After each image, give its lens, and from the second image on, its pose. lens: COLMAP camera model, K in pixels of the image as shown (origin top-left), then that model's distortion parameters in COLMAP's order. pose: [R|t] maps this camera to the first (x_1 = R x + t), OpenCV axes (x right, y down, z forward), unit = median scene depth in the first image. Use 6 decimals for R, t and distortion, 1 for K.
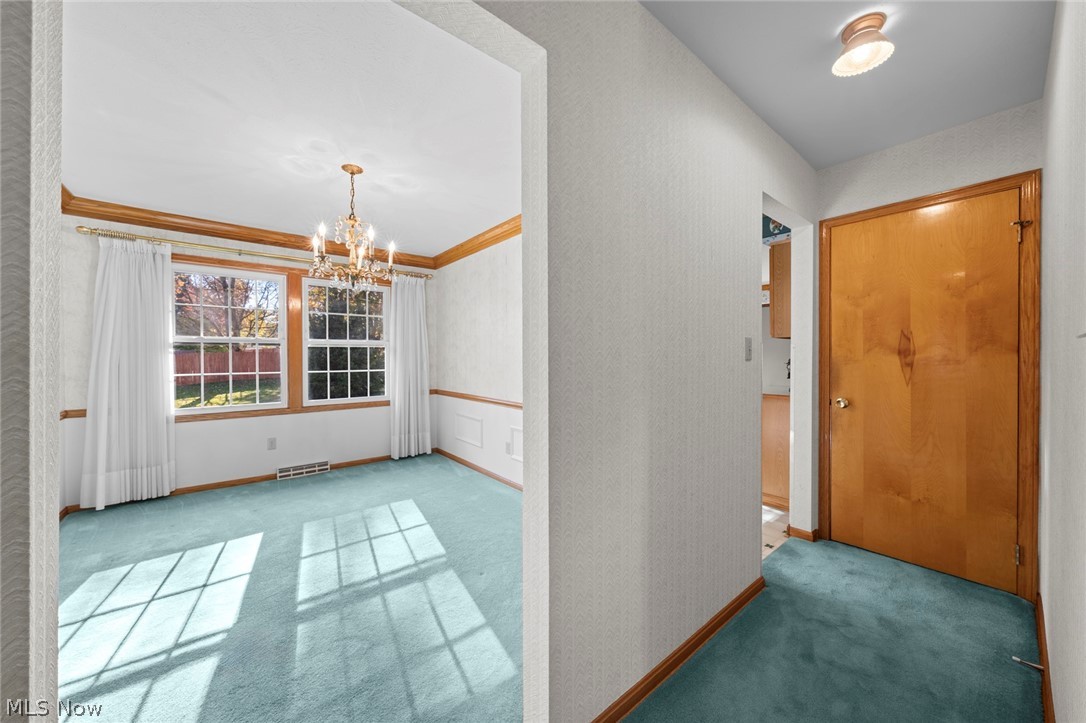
lens RADIAL K [[384.6, 0, 538.5], [0, 384.6, 359.6], [0, 0, 1]] dist [0.001338, 0.000420]
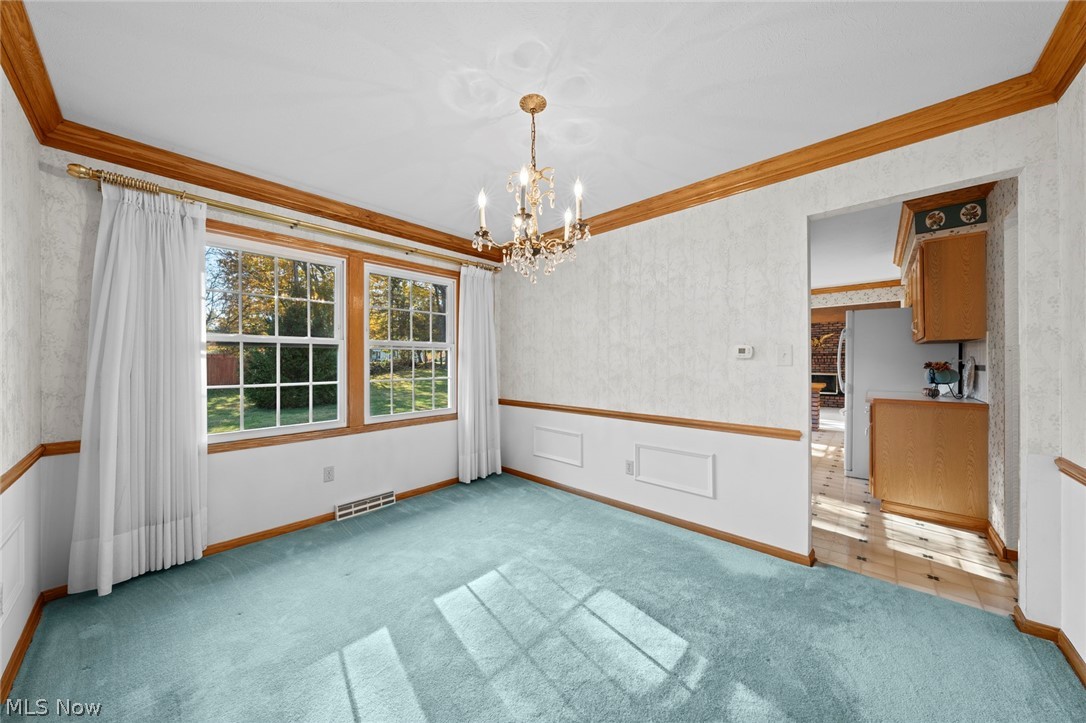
lens RADIAL K [[364.1, 0, 540.8], [0, 364.1, 360.7], [0, 0, 1]] dist [-0.001845, 0.000689]
pose [[0.990224, -0.000847, 0.139486, -0.372642], [0.002492, 0.999929, -0.011617, -0.000146], [-0.139466, 0.011851, 0.990156, 0.212093]]
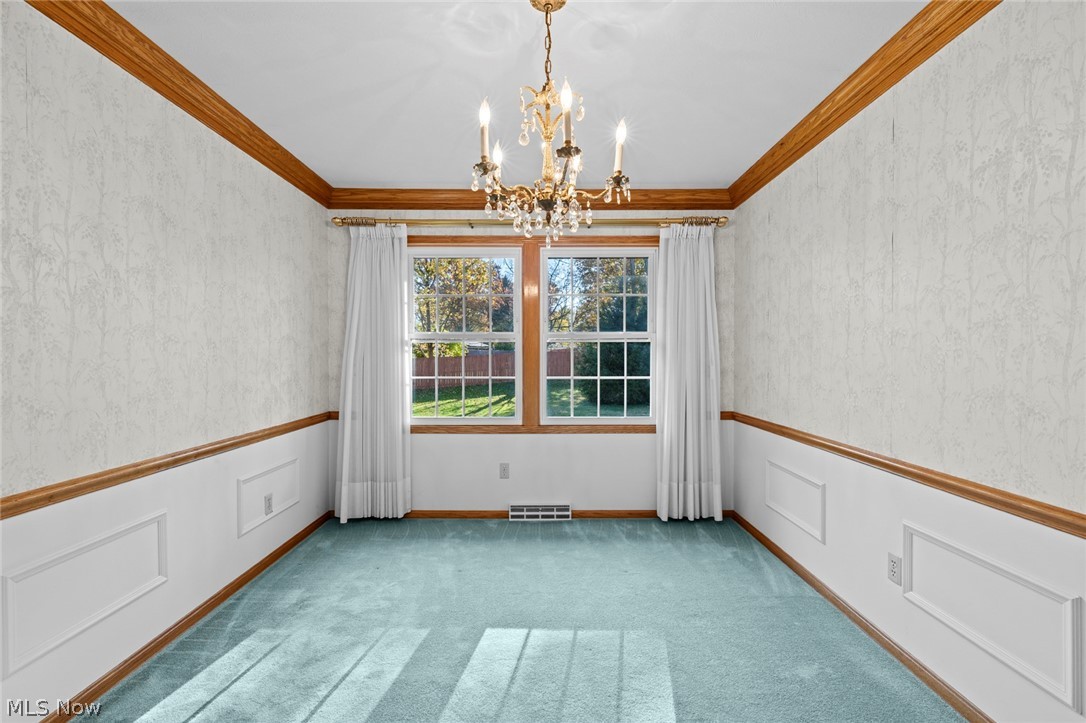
lens RADIAL K [[465.3, 0, 542.3], [0, 465.3, 360.8], [0, 0, 1]] dist [0.003774, 0.000559]
pose [[0.778659, 0.006979, -0.627408, -0.058812], [-0.006015, 0.999975, 0.003658, -0.002510], [0.627418, 0.000926, 0.778682, 0.331413]]
